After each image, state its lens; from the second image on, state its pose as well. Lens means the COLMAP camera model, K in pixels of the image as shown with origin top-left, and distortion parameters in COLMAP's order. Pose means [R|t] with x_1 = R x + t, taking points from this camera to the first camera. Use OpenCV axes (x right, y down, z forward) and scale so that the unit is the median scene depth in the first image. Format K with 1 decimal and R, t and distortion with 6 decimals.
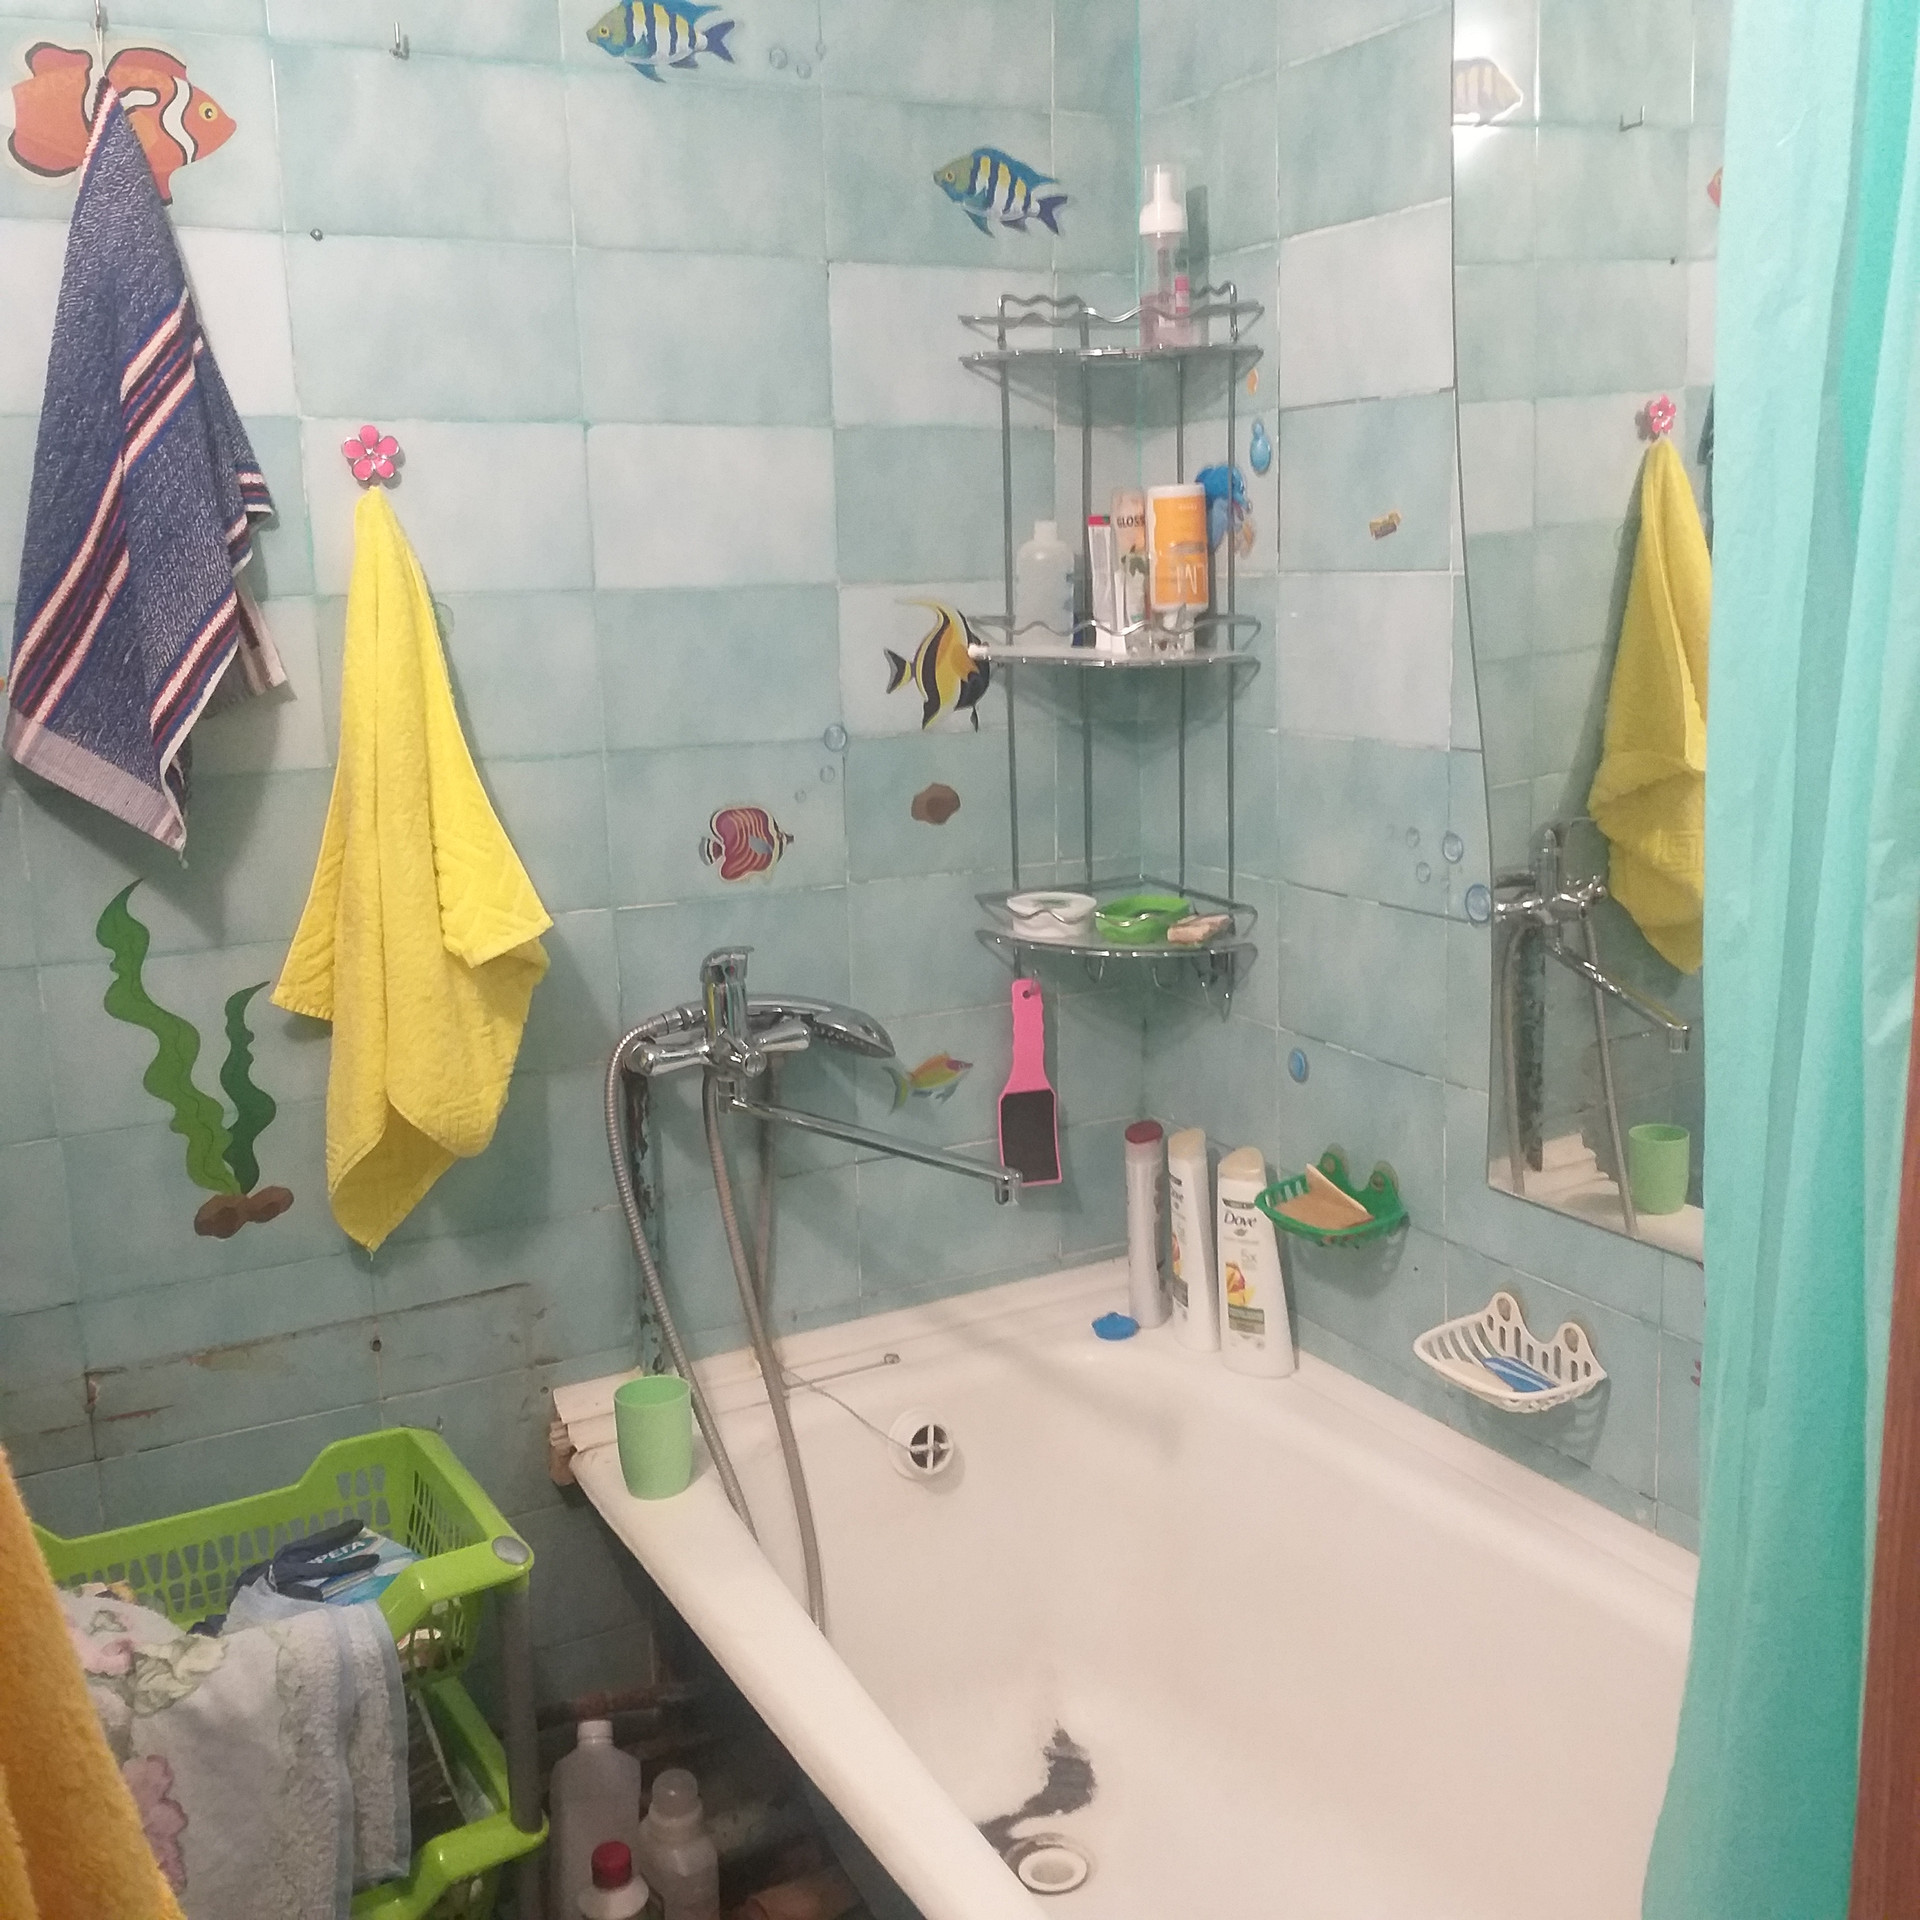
lens RADIAL K [[2002.8, 0, 964.4], [0, 2002.8, 959.8], [0, 0, 1]] dist [0.153346, -0.372890]
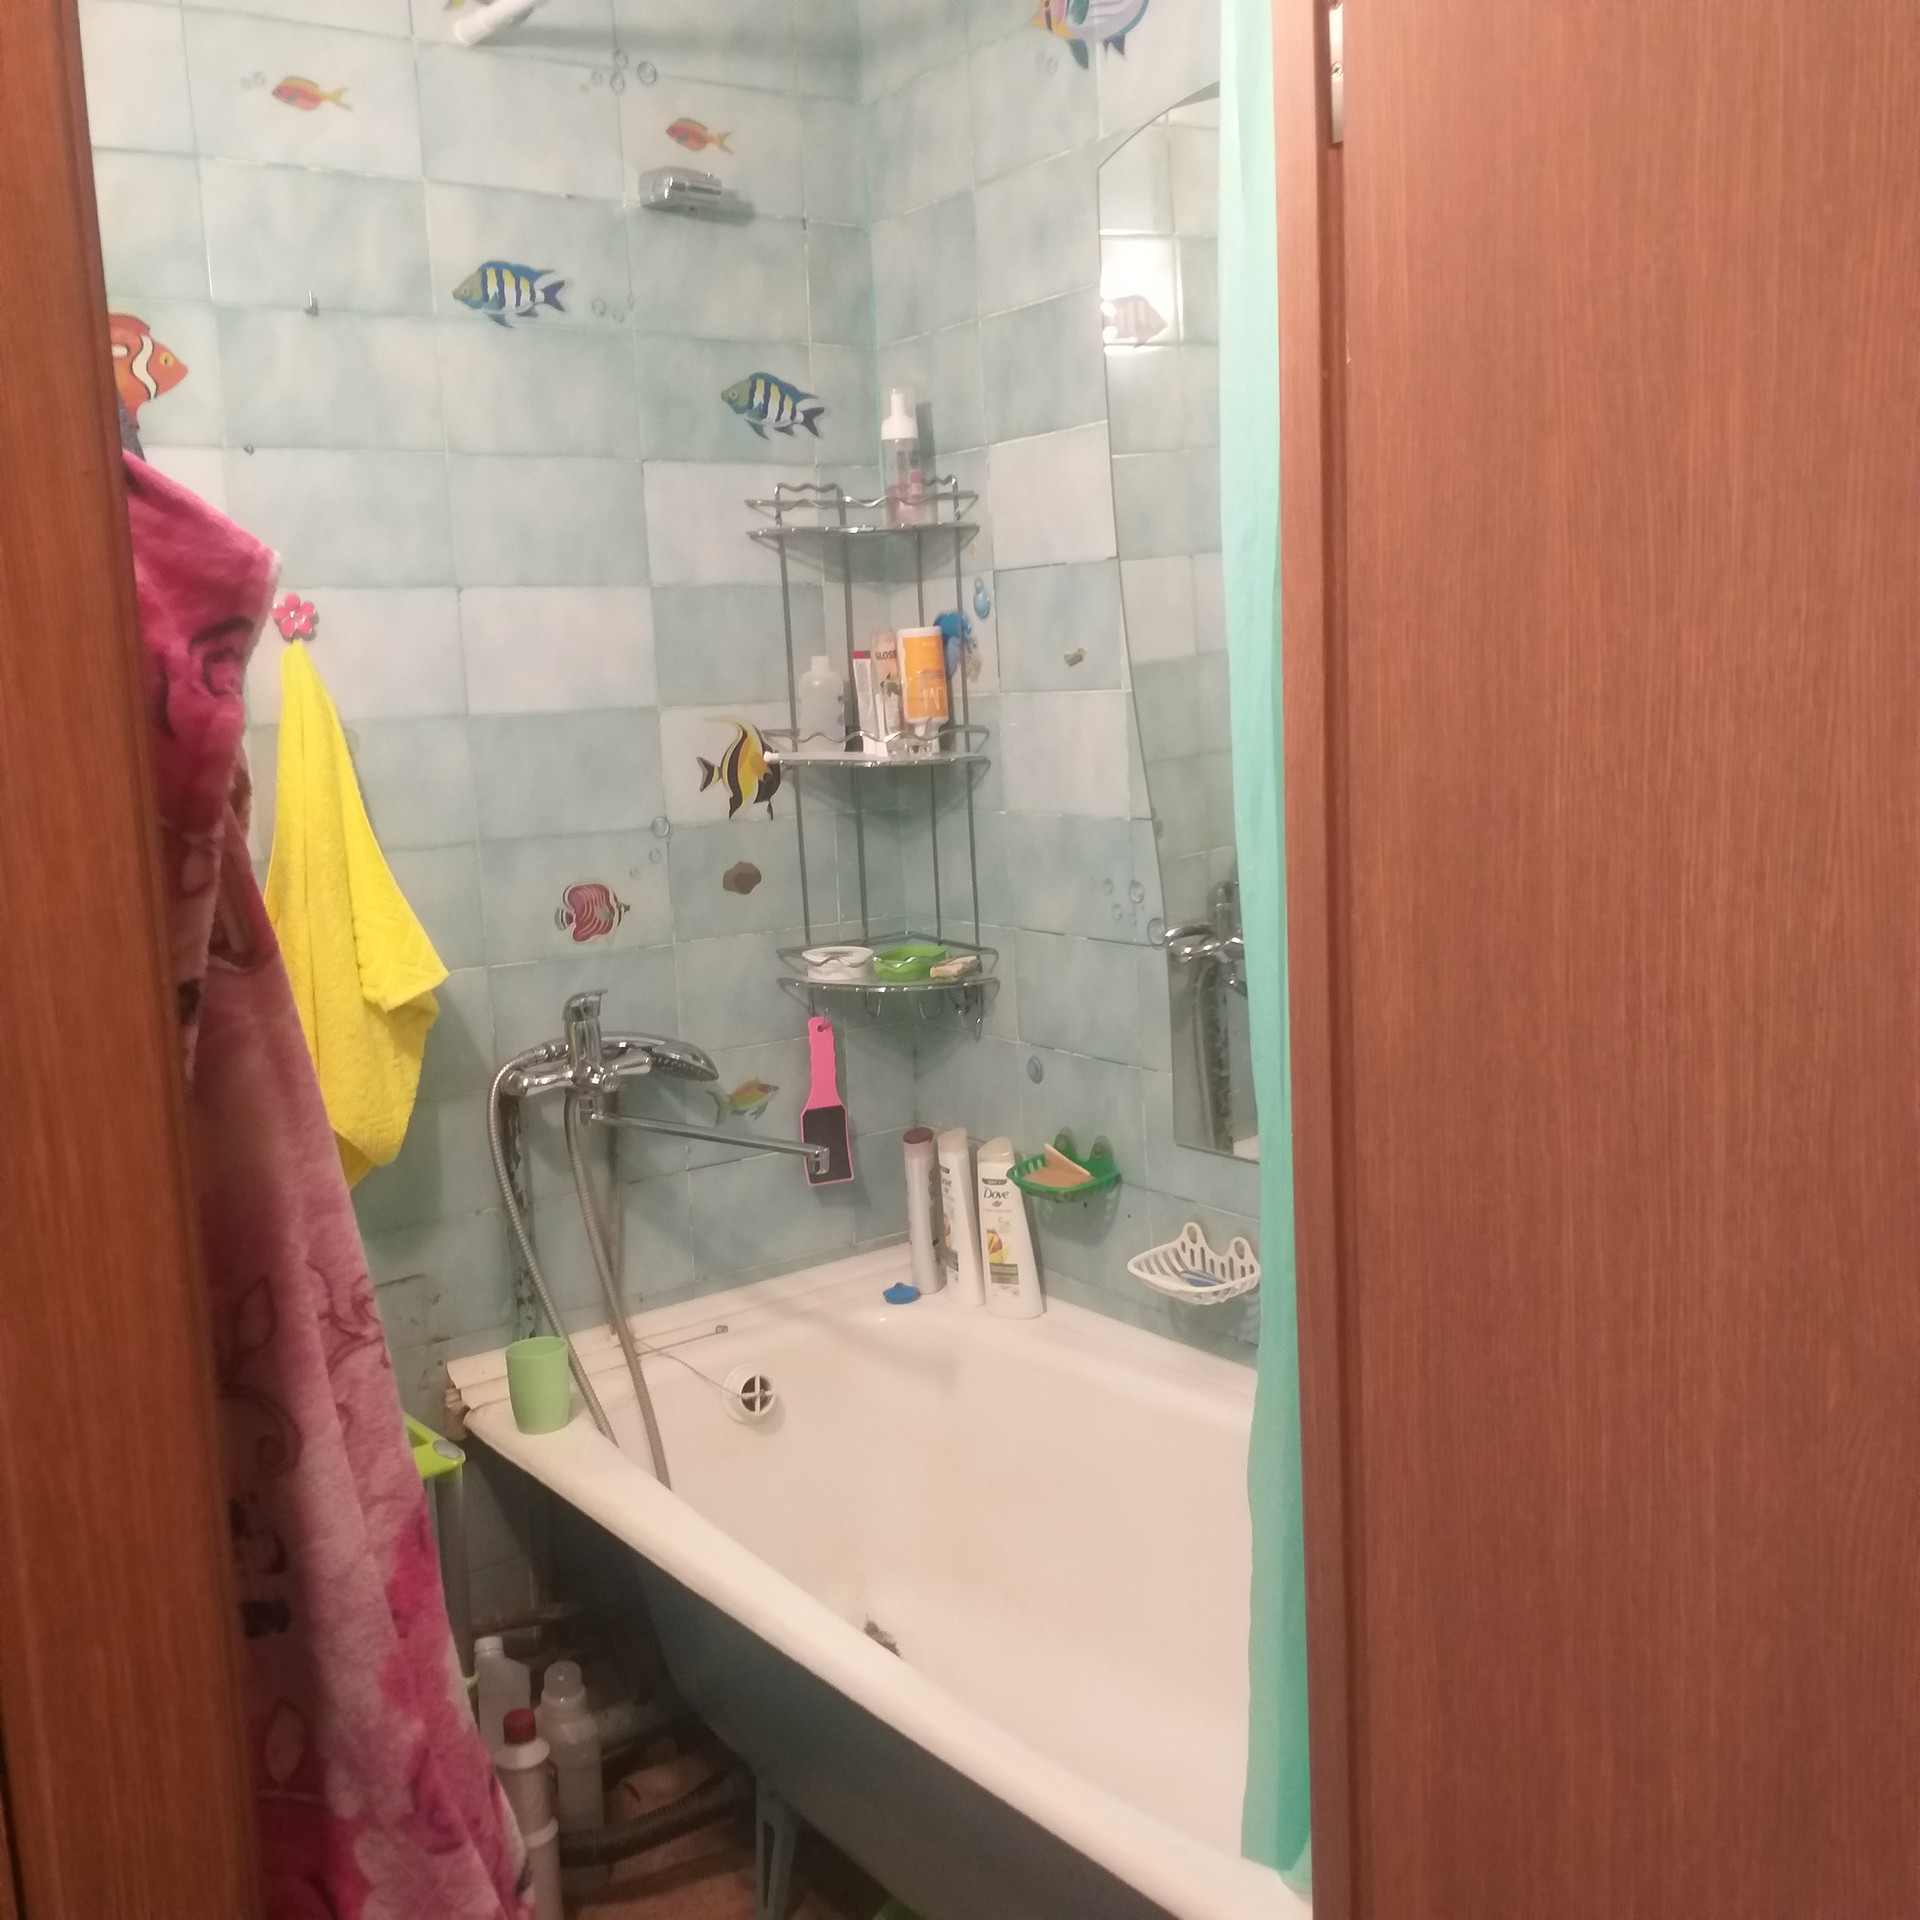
lens RADIAL K [[1967.9, 0, 990.7], [0, 1967.9, 957.4], [0, 0, 1]] dist [0.213730, -0.718521]
pose [[0.989830, -0.040124, 0.136479, -0.032548], [0.048025, 0.997325, -0.055104, 0.050130], [-0.133903, 0.061098, 0.989109, -0.257187]]
